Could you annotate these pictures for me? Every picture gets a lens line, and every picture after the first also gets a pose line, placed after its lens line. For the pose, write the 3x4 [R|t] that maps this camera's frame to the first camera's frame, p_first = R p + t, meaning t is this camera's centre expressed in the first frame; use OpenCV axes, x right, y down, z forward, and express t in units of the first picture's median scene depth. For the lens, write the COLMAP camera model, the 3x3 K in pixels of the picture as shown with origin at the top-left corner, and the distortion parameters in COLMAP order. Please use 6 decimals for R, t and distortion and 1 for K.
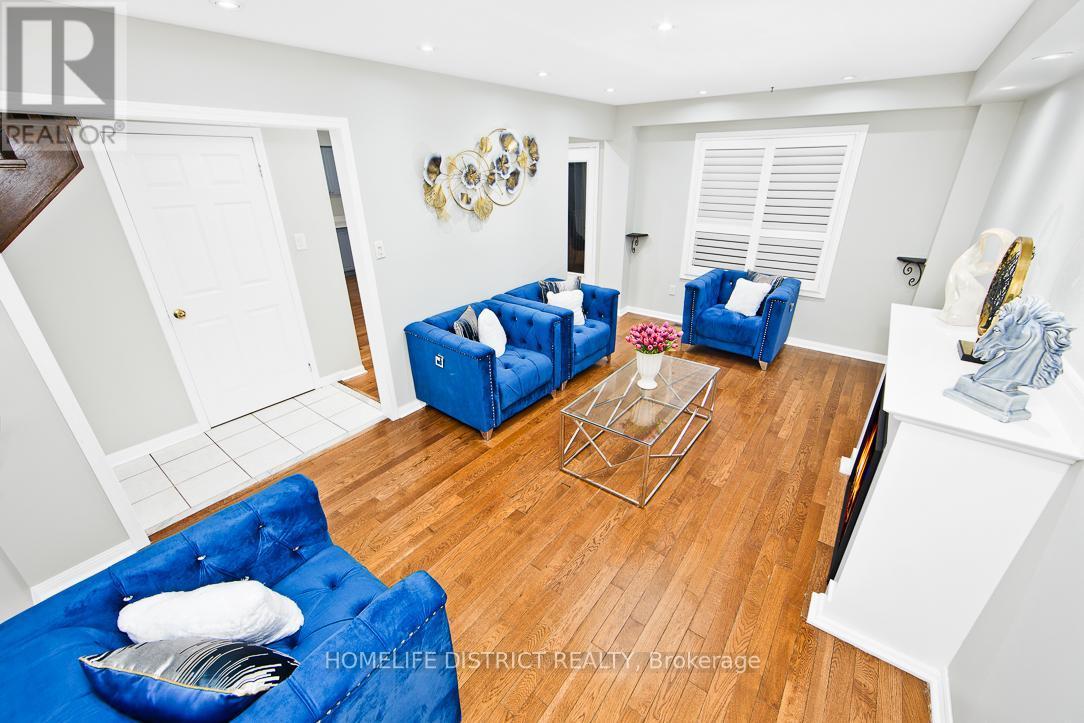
lens RADIAL K [[433.0, 0, 541.5], [0, 433.0, 361.2], [0, 0, 1]] dist [-0.000217, -0.000138]
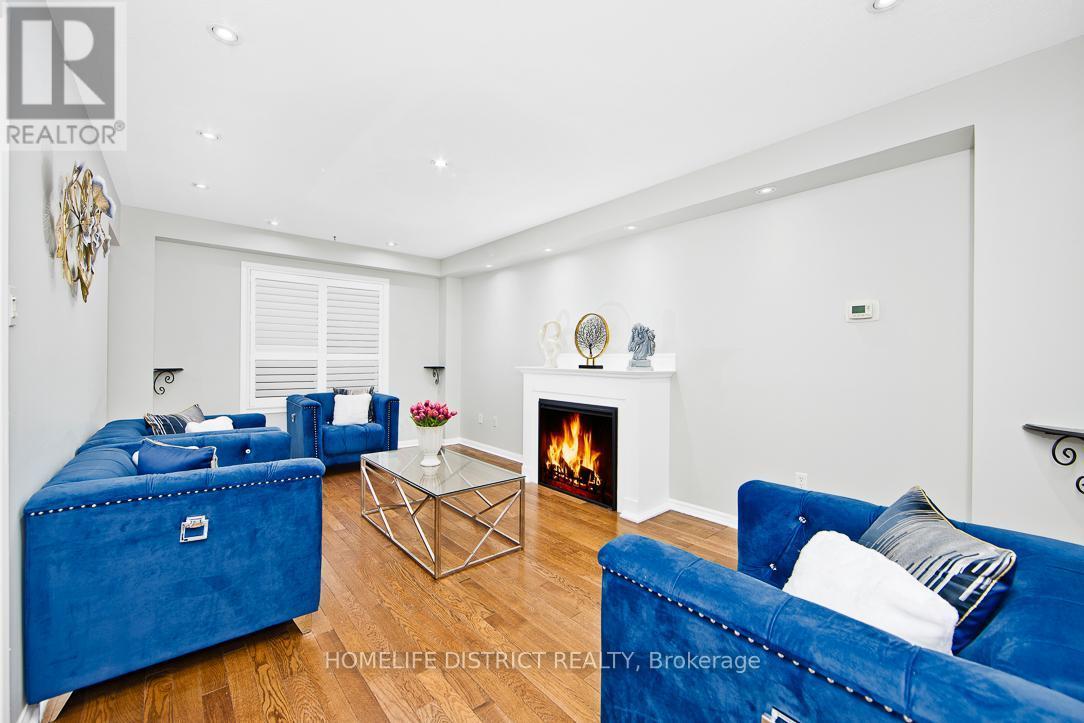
lens RADIAL K [[433.0, 0, 541.0], [0, 433.0, 360.1], [0, 0, 1]] dist [-0.000217, -0.000138]
pose [[0.200676, 0.006214, 0.979638, -0.616596], [0.394988, 0.914585, -0.086713, 0.021876], [-0.896501, 0.404346, 0.181081, 0.452886]]
